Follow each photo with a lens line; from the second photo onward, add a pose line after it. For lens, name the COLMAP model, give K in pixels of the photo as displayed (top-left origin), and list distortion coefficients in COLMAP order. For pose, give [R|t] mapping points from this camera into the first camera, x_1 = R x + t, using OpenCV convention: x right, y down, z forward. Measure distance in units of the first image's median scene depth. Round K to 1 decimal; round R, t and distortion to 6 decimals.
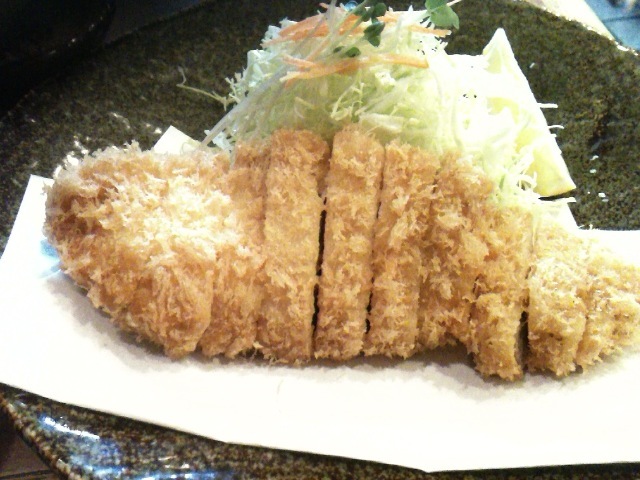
lens RADIAL K [[660.7, 0, 319.7], [0, 660.7, 240.4], [0, 0, 1]] dist [0.026549, 0.000000]
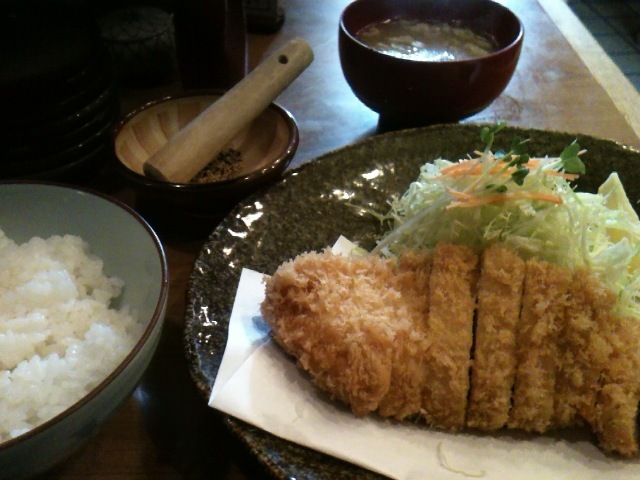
lens RADIAL K [[660.7, 0, 320.2], [0, 660.7, 239.9], [0, 0, 1]] dist [0.026549, 0.000000]
pose [[0.992589, 0.055295, -0.108209, -0.164392], [-0.071792, 0.985294, -0.155052, 0.044126], [0.098044, 0.161671, 0.981962, -0.310594]]
